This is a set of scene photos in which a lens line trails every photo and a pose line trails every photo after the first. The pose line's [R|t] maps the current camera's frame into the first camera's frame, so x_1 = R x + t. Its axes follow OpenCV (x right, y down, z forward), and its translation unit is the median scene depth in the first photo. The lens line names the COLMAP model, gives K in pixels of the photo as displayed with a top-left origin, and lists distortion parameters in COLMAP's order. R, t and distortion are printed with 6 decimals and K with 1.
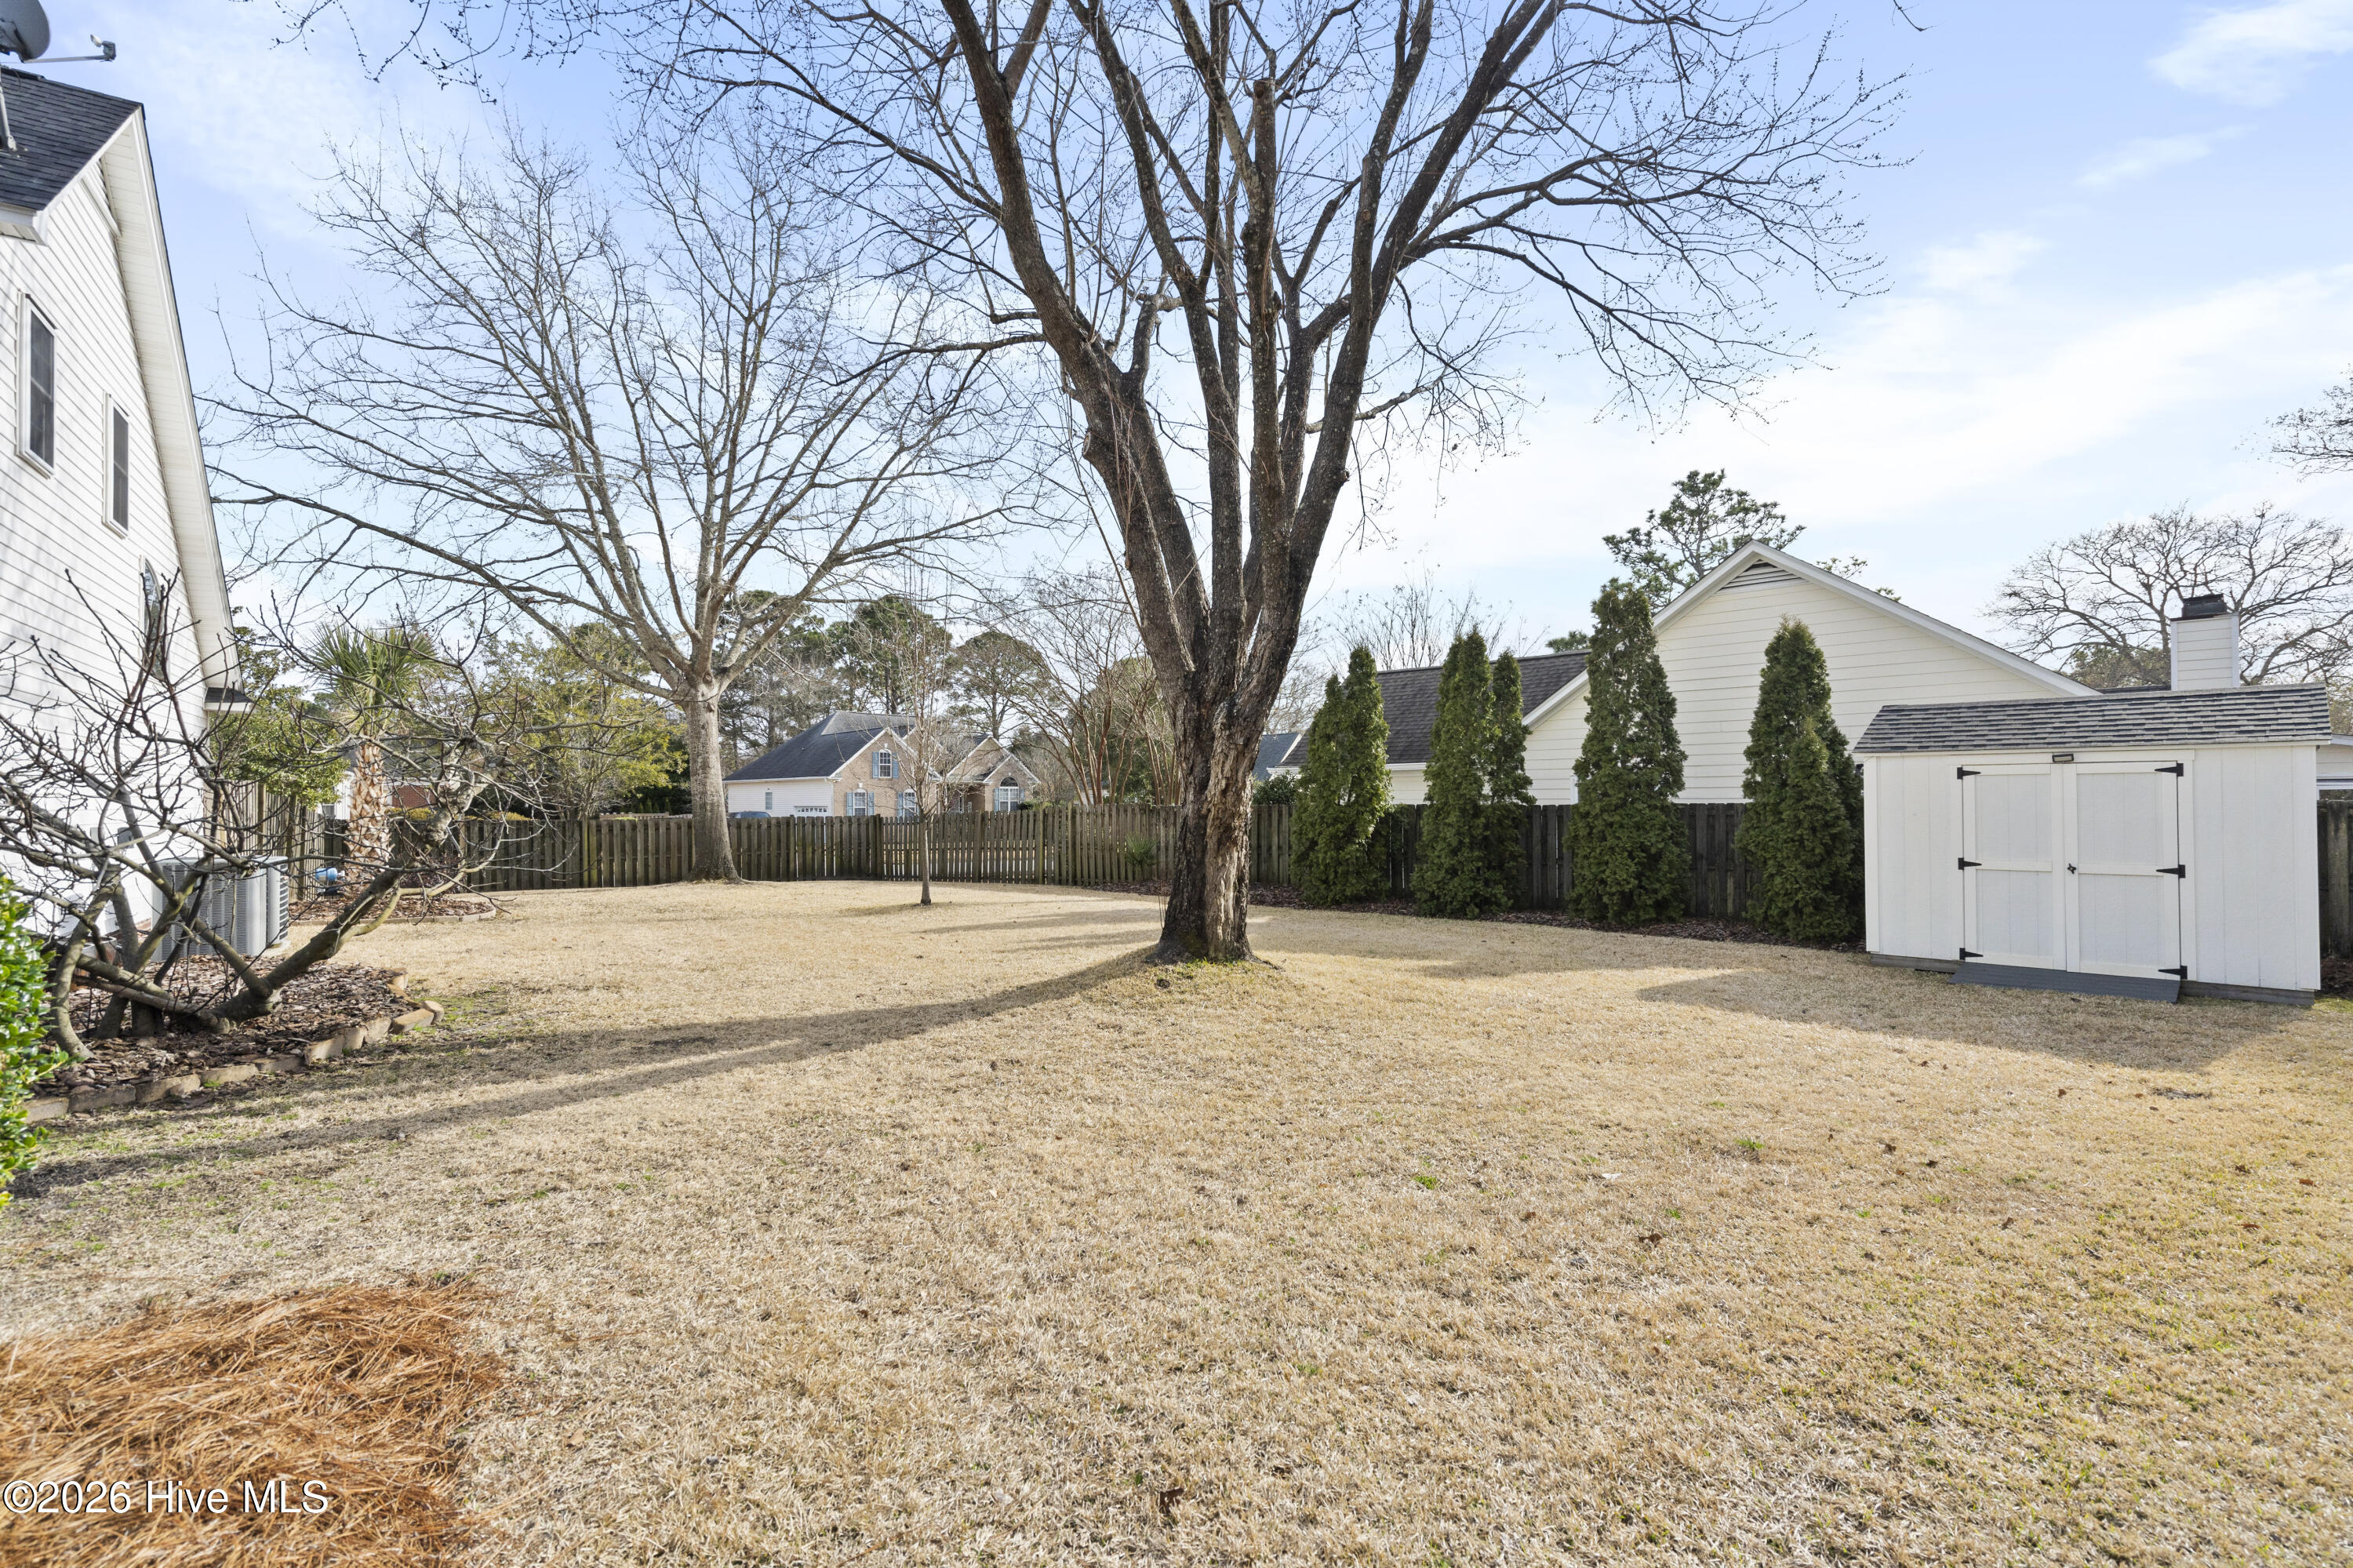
lens RADIAL K [[1054.2, 0, 1176.5], [0, 1054.2, 784.0], [0, 0, 1]] dist [0.000877, 0.000095]
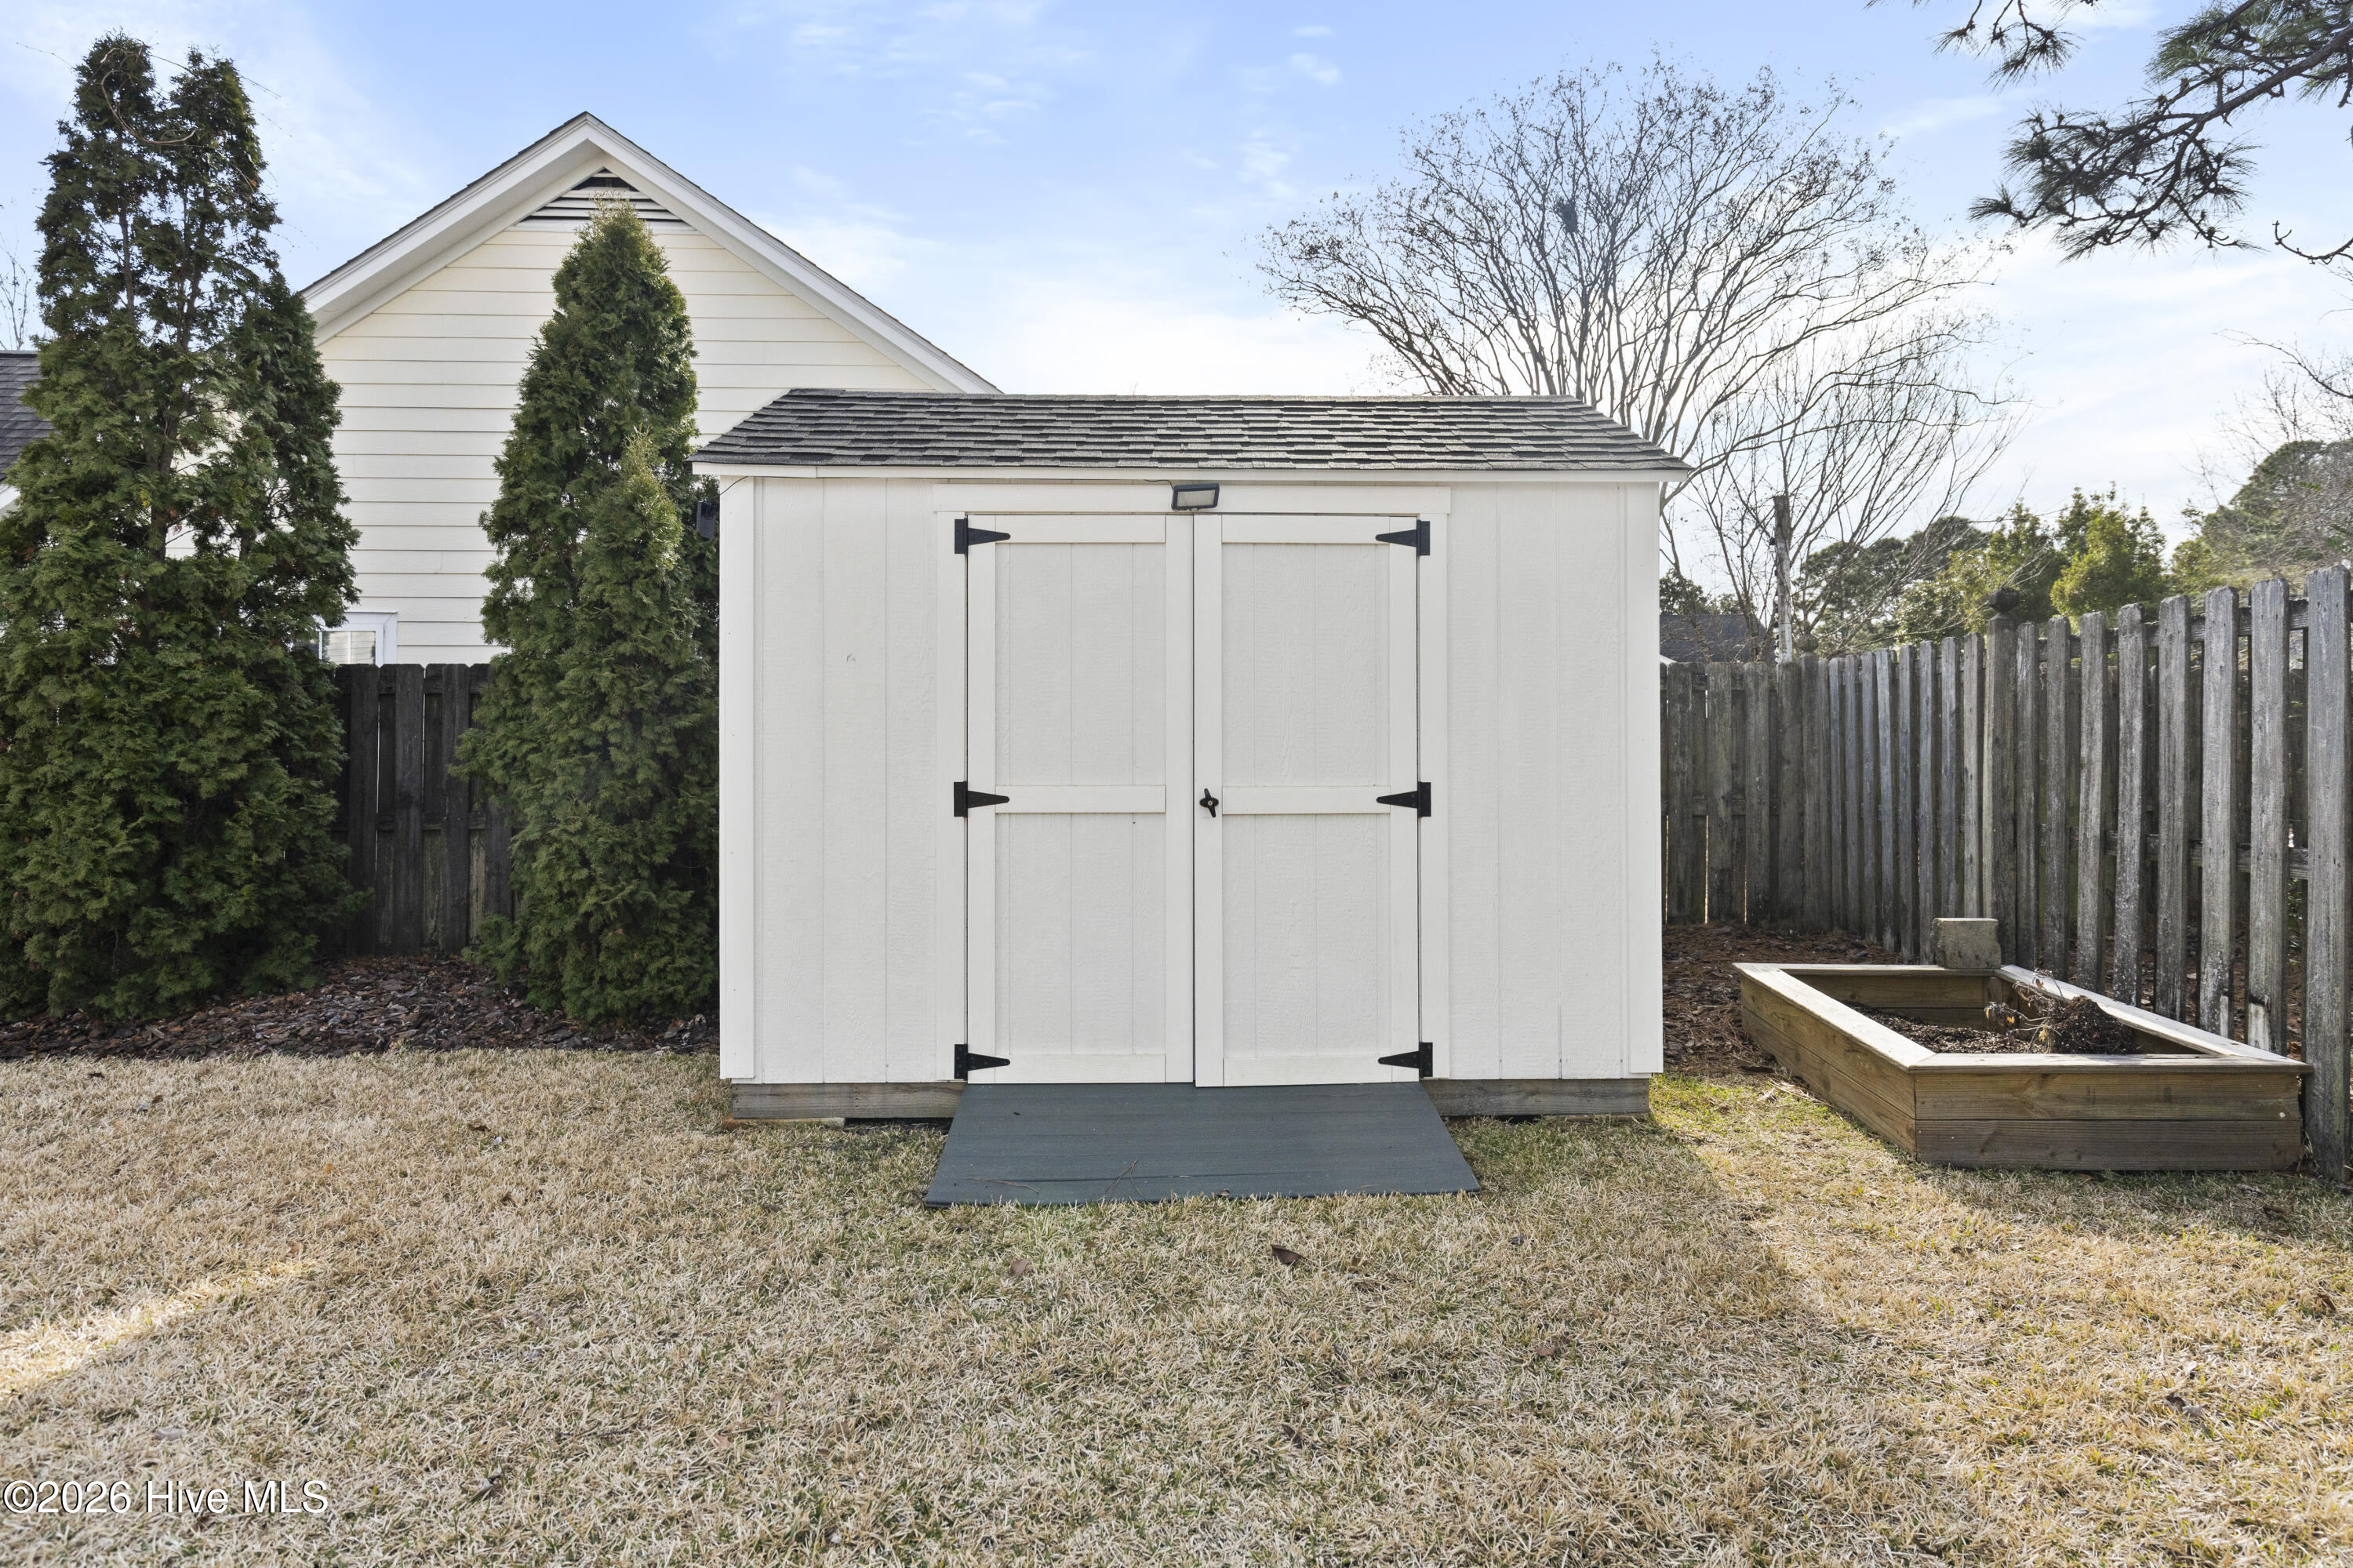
lens RADIAL K [[1365.5, 0, 1174.7], [0, 1365.5, 722.2], [0, 0, 1]] dist [0.000651, 0.000313]
pose [[0.683157, 0.002796, 0.730266, 0.440074], [-0.013961, 0.999860, 0.009232, 0.042916], [-0.730138, -0.016502, 0.683100, 0.609427]]
